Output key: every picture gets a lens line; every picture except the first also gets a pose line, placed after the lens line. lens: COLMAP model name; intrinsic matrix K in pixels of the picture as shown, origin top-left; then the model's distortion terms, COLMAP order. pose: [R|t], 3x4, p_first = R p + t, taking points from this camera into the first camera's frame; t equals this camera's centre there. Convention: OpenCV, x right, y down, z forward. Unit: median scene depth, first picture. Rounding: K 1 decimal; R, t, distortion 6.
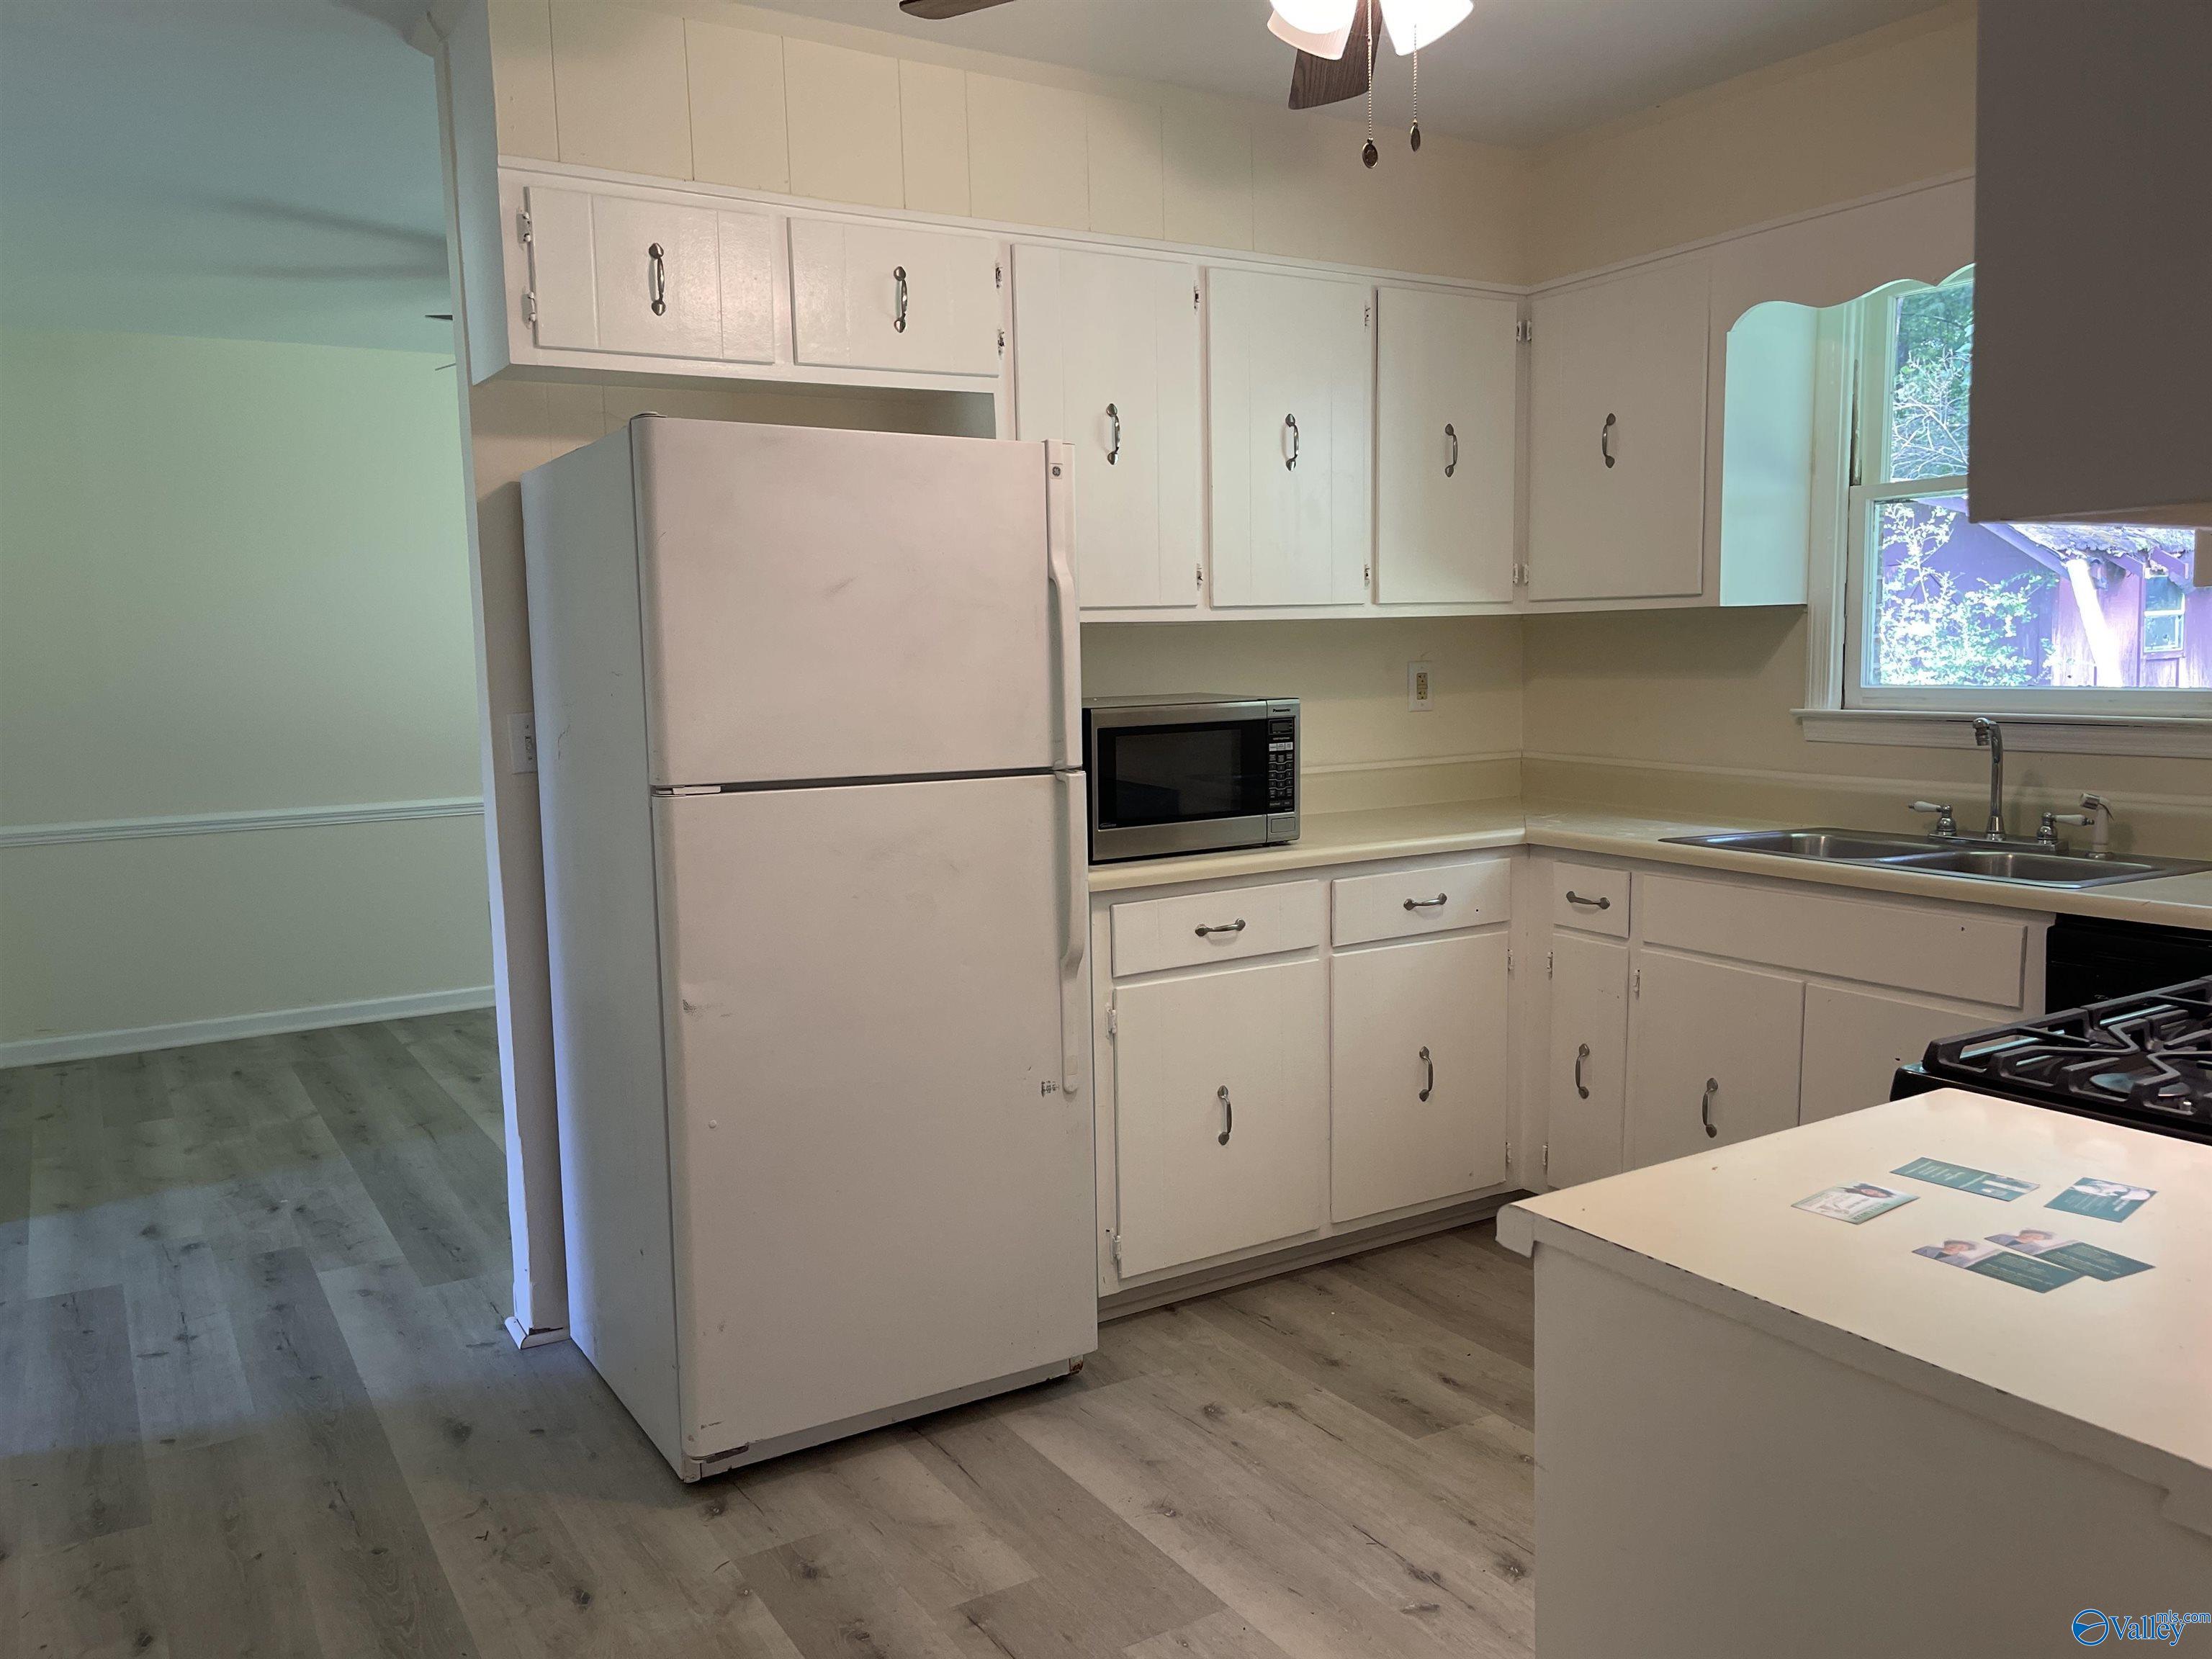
lens RADIAL K [[1659.3, 0, 1093.4], [0, 1659.3, 846.6], [0, 0, 1]] dist [0.068888, -0.087102]
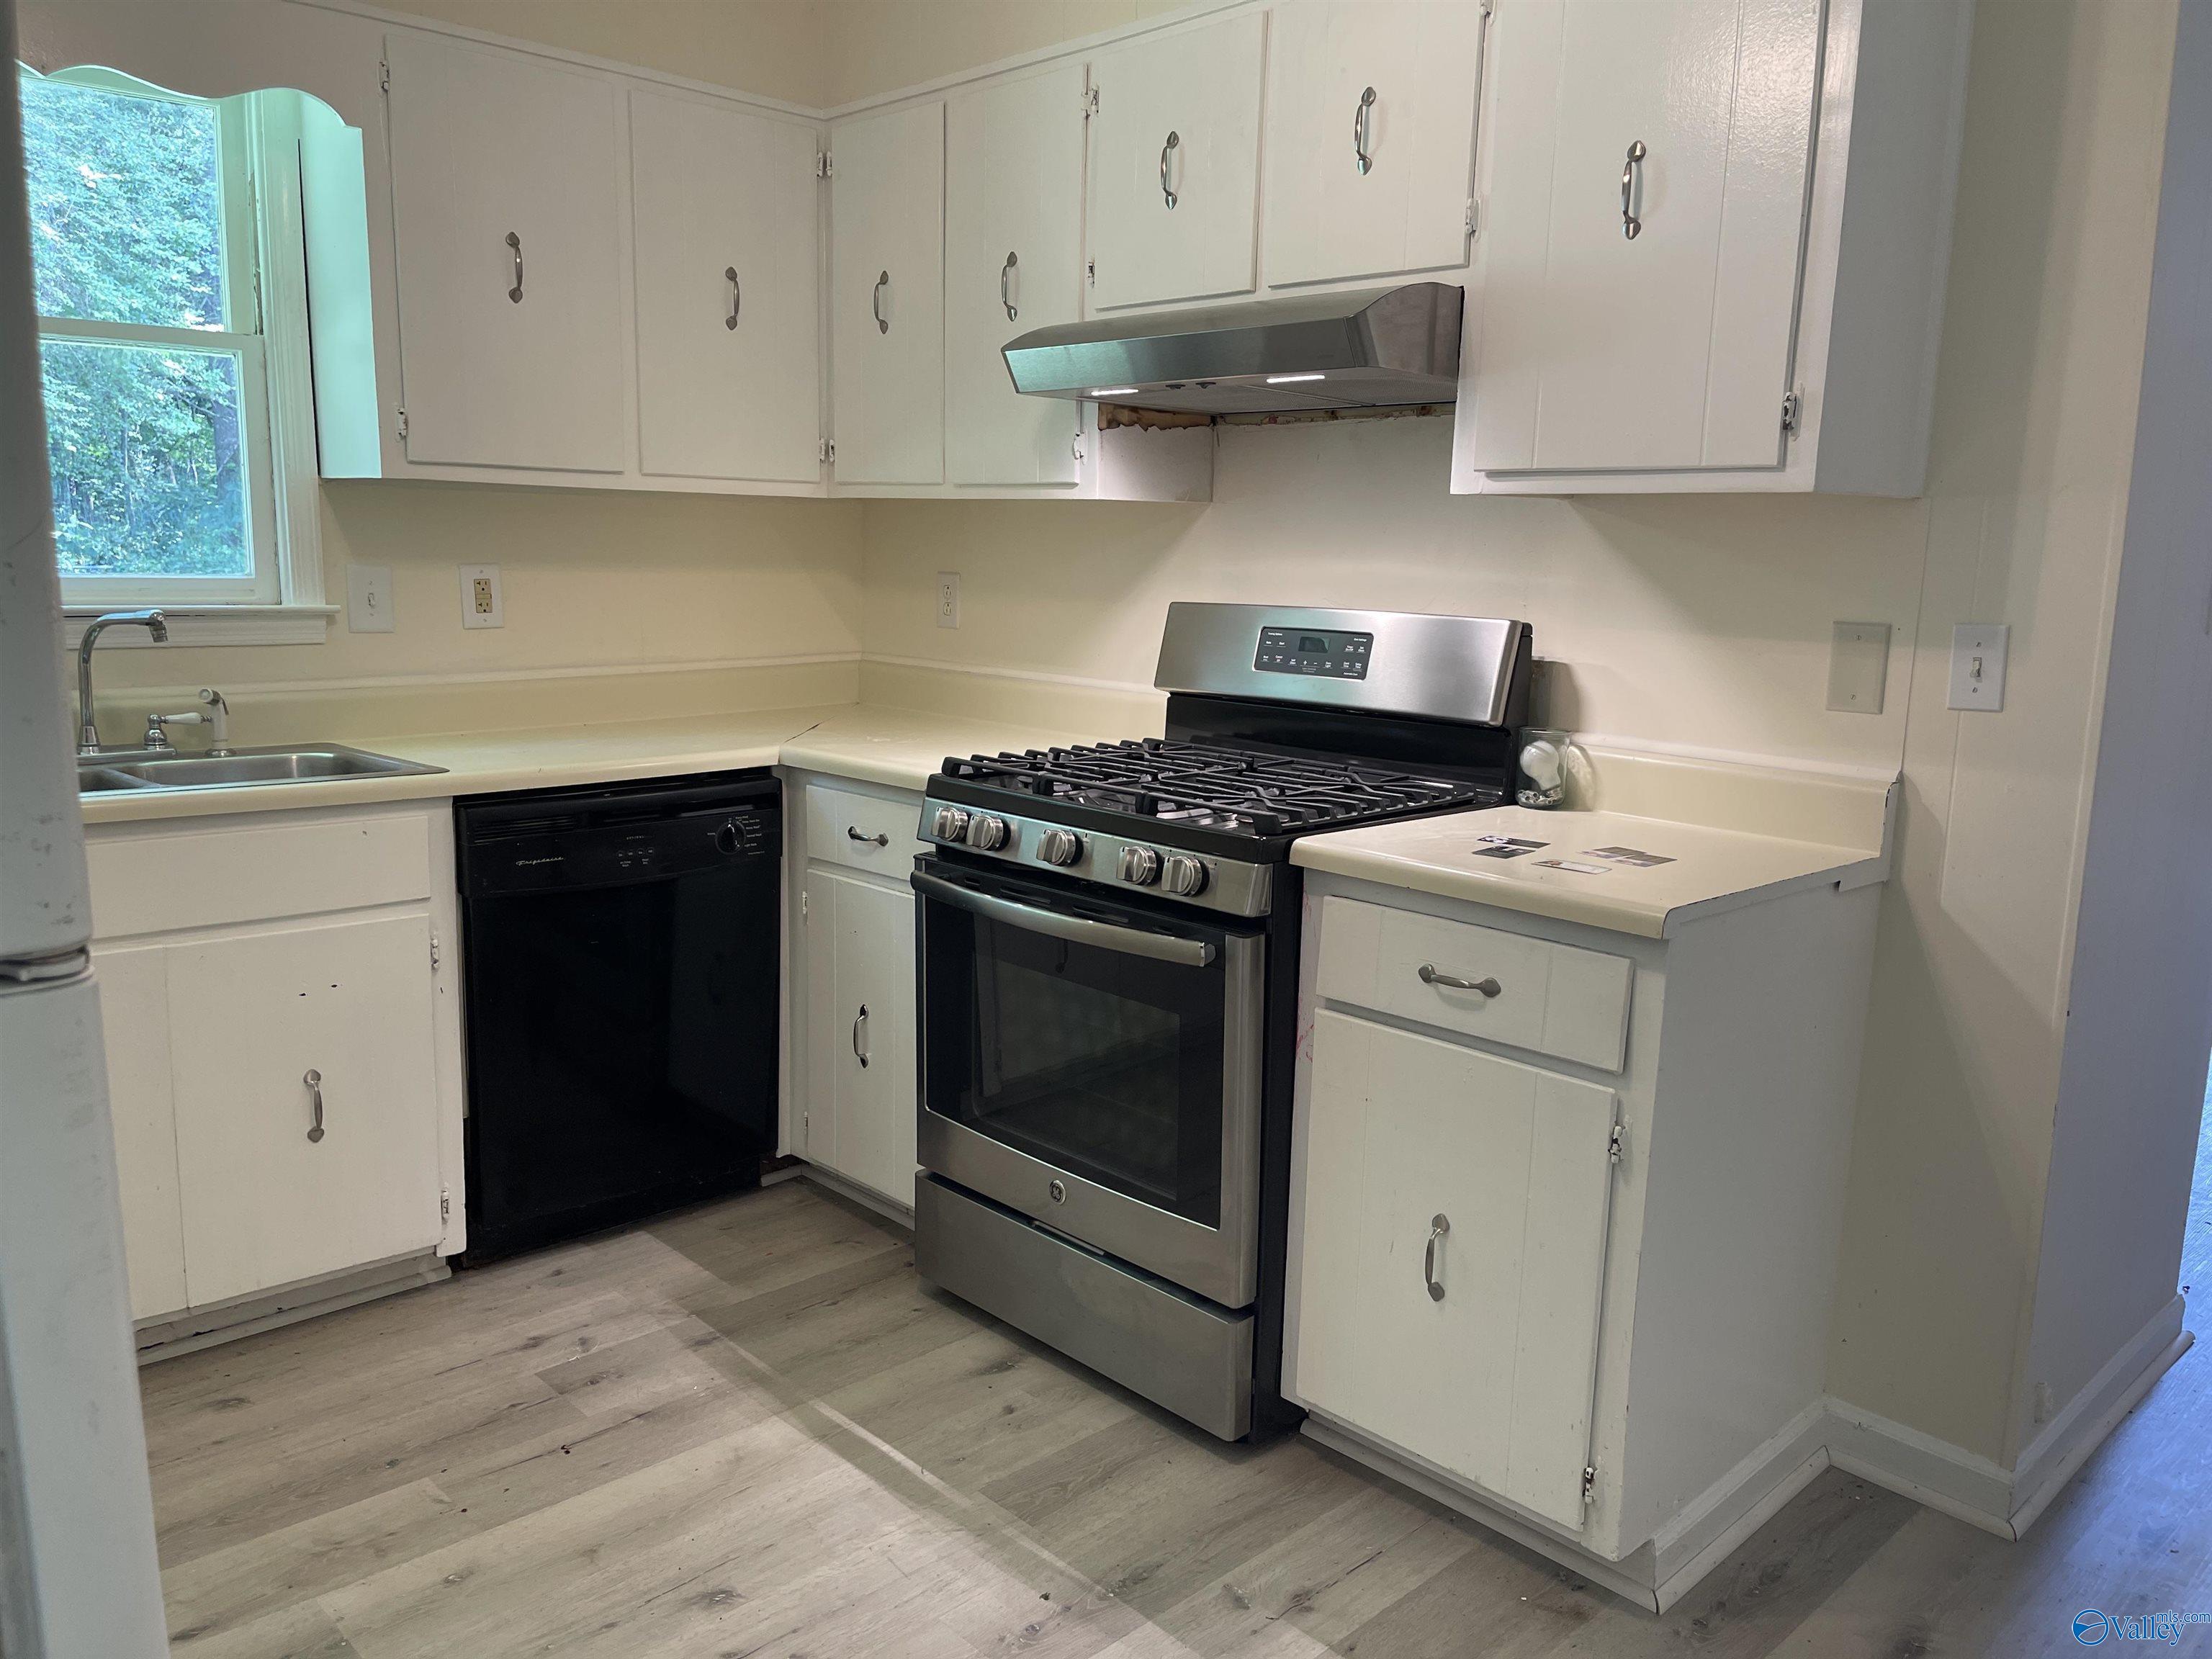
lens RADIAL K [[1659.3, 0, 1105.3], [0, 1659.3, 831.4], [0, 0, 1]] dist [0.068888, -0.087102]
pose [[-0.208065, -0.162119, 0.964586, -0.461818], [0.095092, 0.978144, 0.184909, -0.084356], [-0.973482, 0.130198, -0.188101, 0.737539]]
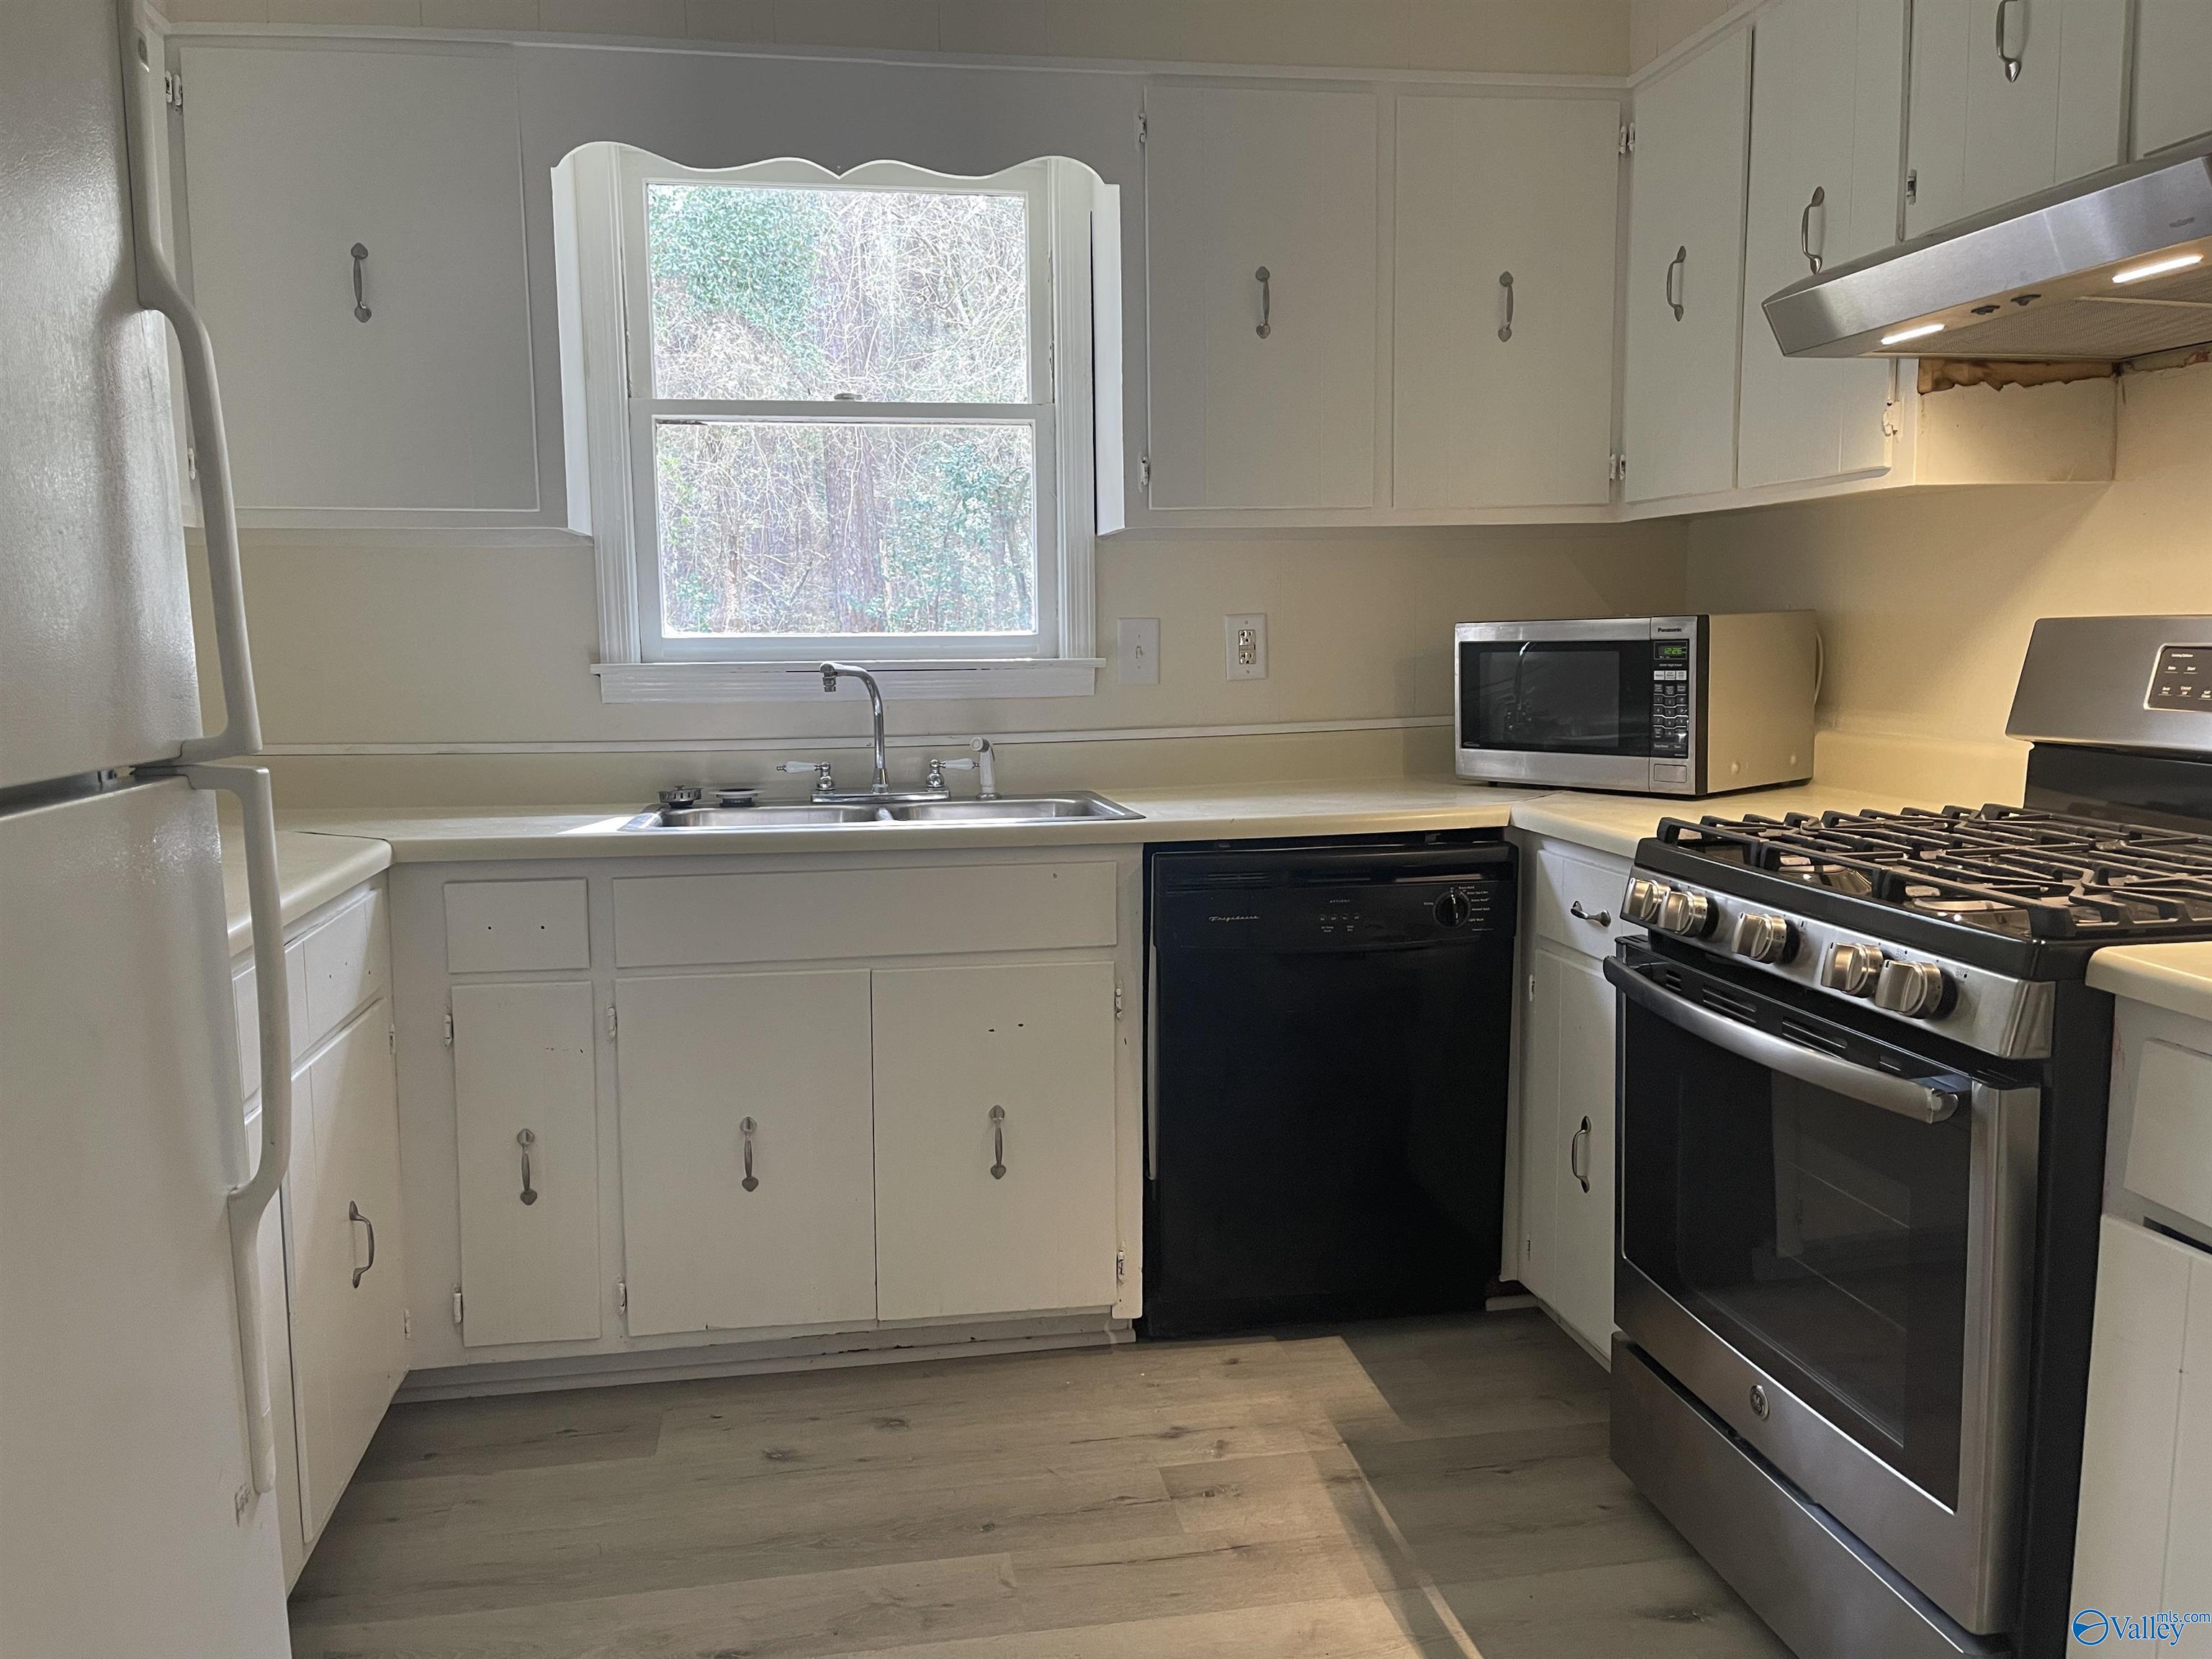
lens RADIAL K [[1659.3, 0, 1095.4], [0, 1659.3, 832.8], [0, 0, 1]] dist [0.068888, -0.087102]
pose [[0.376349, -0.112325, 0.919644, -0.341935], [0.121770, 0.990009, 0.071088, -0.045495], [-0.918441, 0.085231, 0.386266, 0.610458]]
